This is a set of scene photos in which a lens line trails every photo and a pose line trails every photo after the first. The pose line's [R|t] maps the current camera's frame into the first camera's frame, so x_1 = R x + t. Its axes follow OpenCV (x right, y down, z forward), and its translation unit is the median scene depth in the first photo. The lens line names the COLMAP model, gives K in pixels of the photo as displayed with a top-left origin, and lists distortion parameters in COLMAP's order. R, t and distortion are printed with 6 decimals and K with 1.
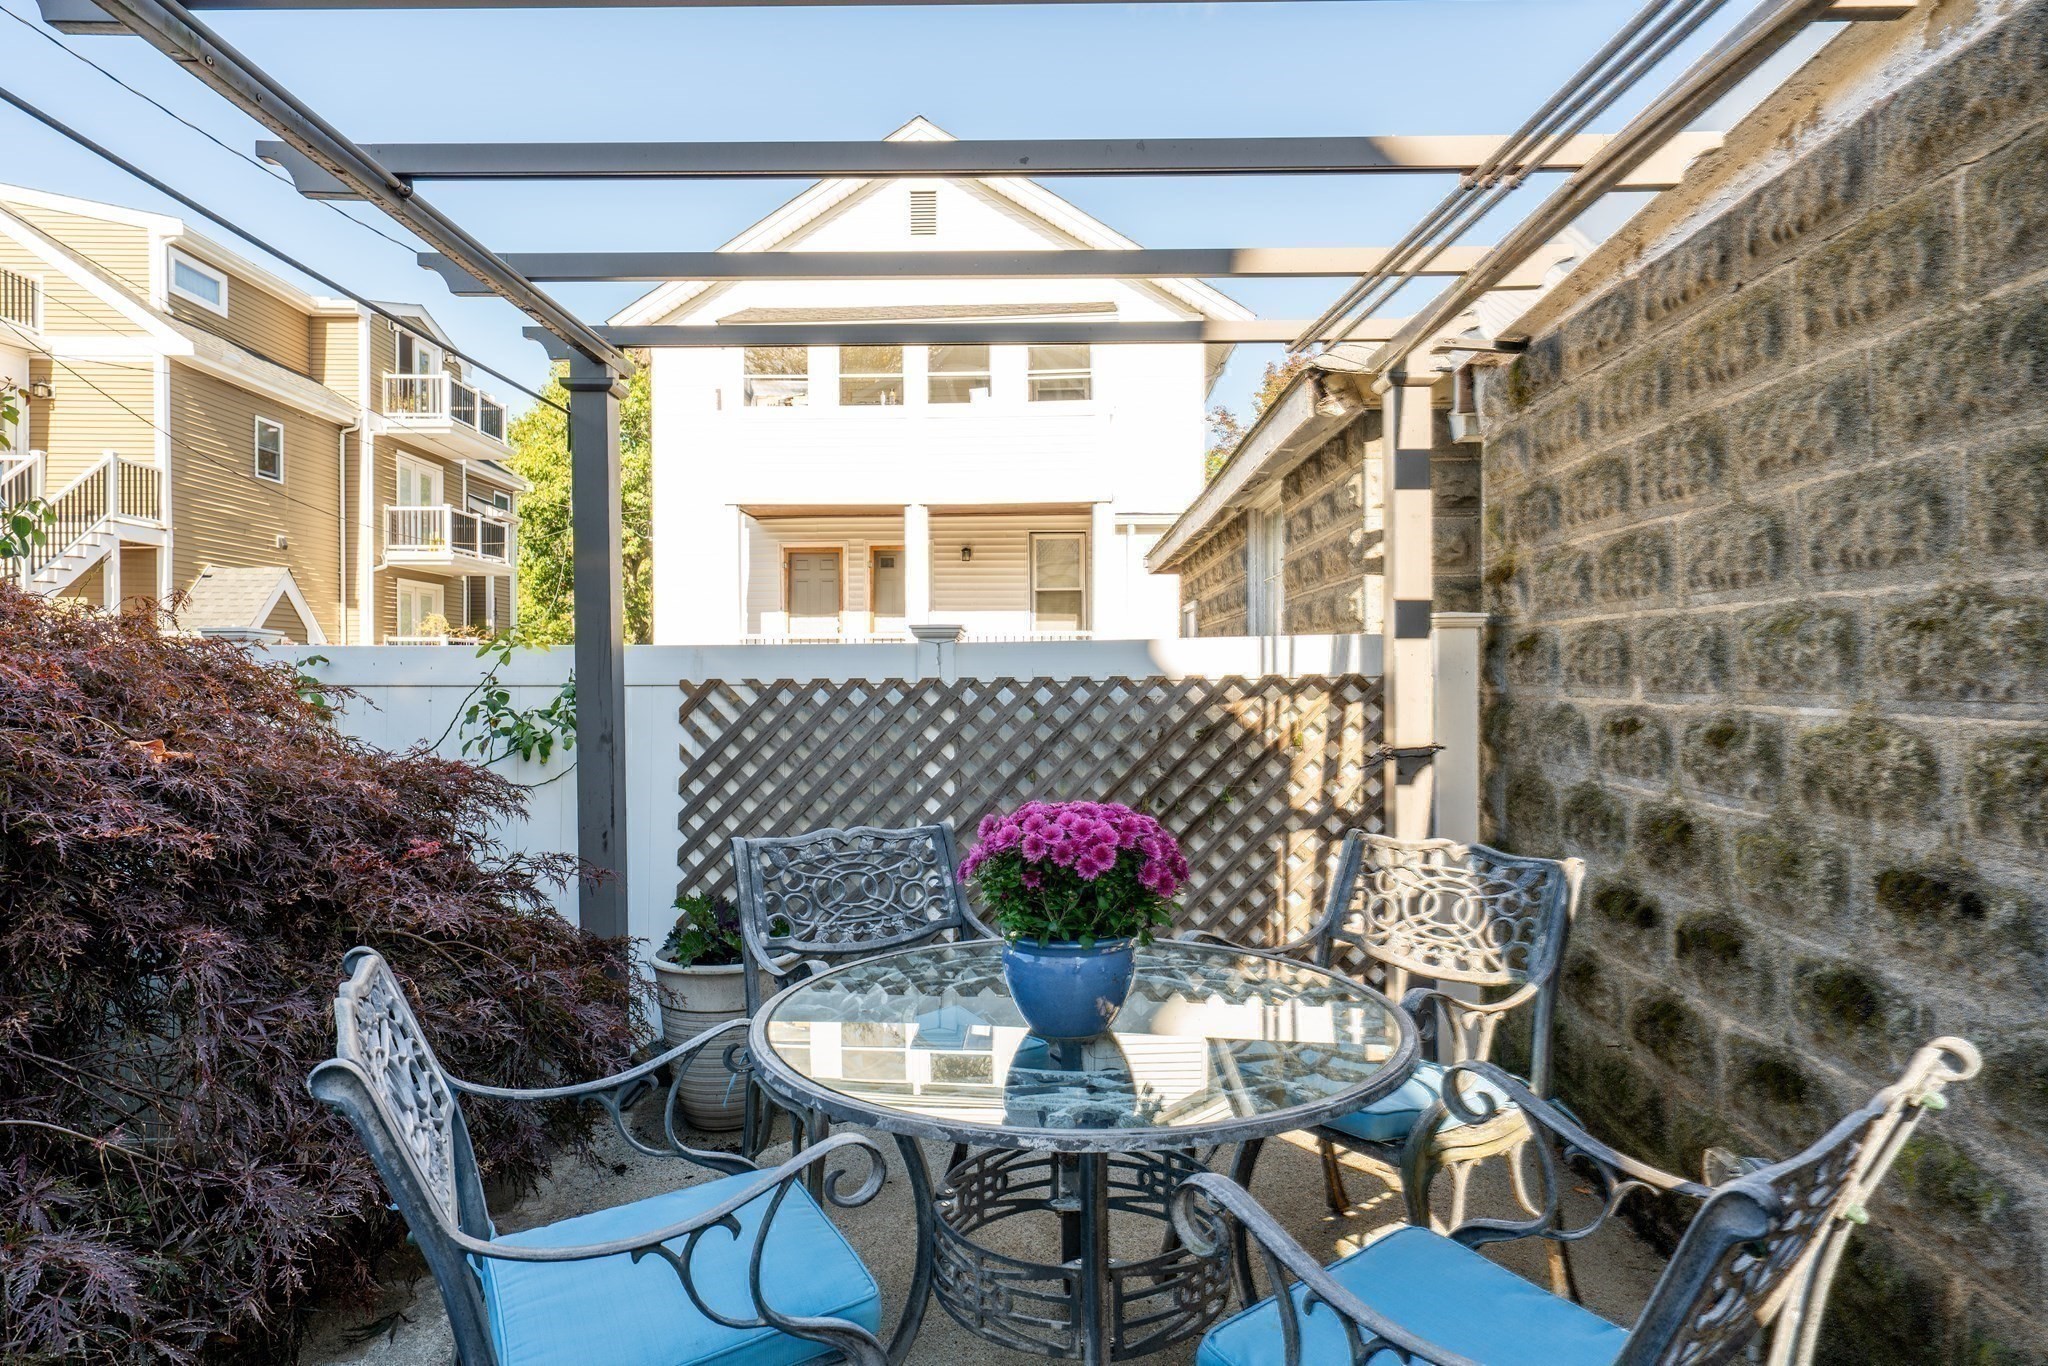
lens RADIAL K [[1206.4, 0, 1027.8], [0, 1206.4, 684.9], [0, 0, 1]] dist [0.001967, -0.000040]
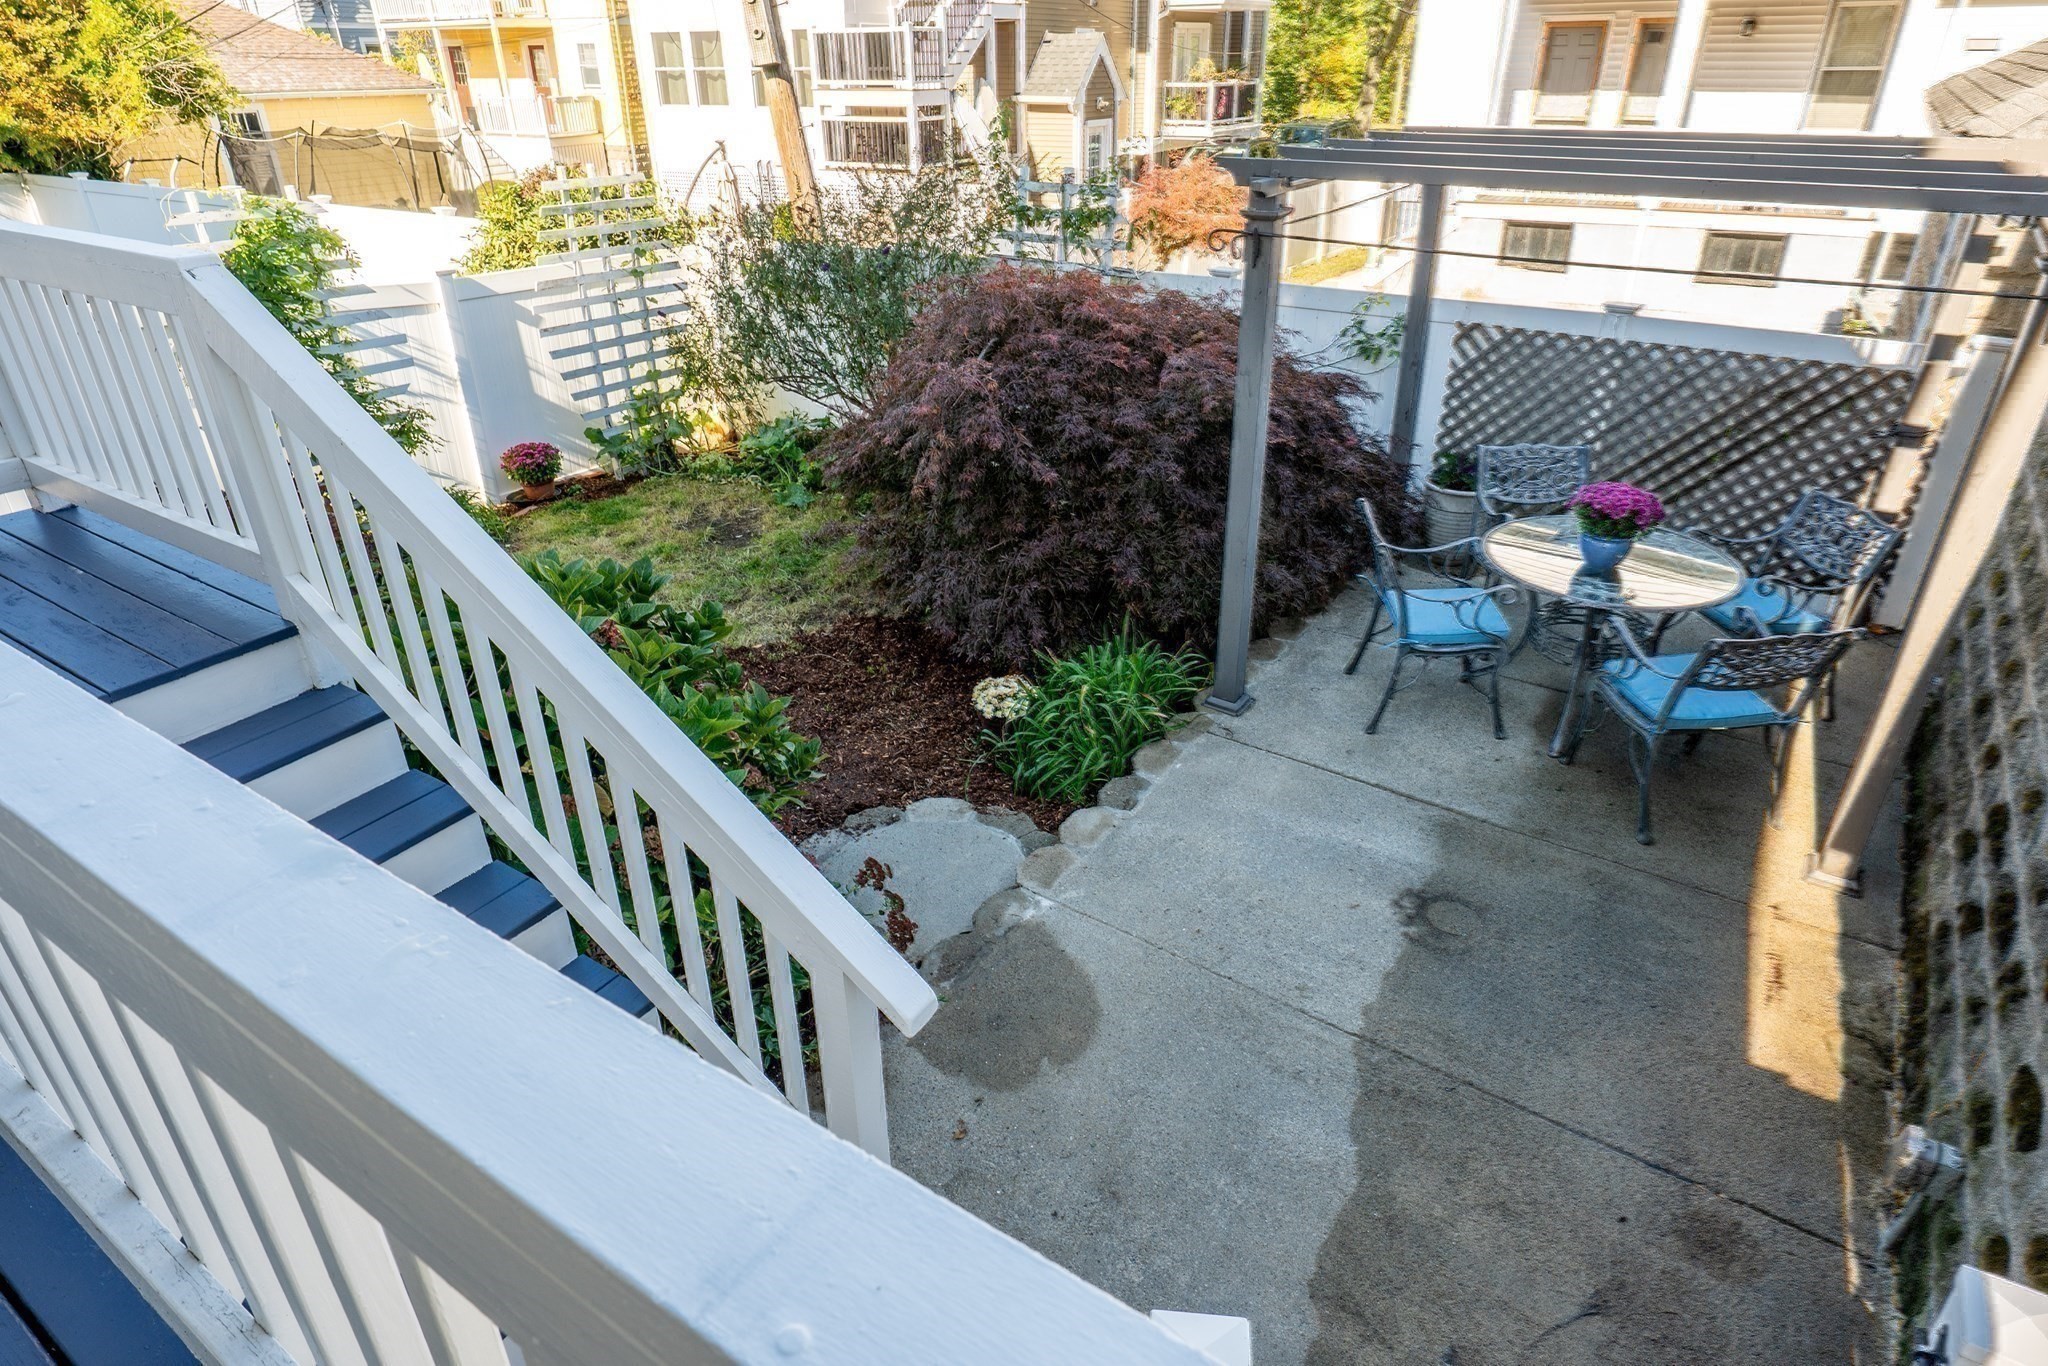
lens RADIAL K [[1156.3, 0, 1031.0], [0, 1156.3, 676.7], [0, 0, 1]] dist [-0.001540, 0.000277]
pose [[0.846868, 0.244655, -0.472185, 0.110303], [-0.000651, 0.888370, 0.459128, -0.321686], [0.531803, -0.388514, 0.752491, -0.819291]]
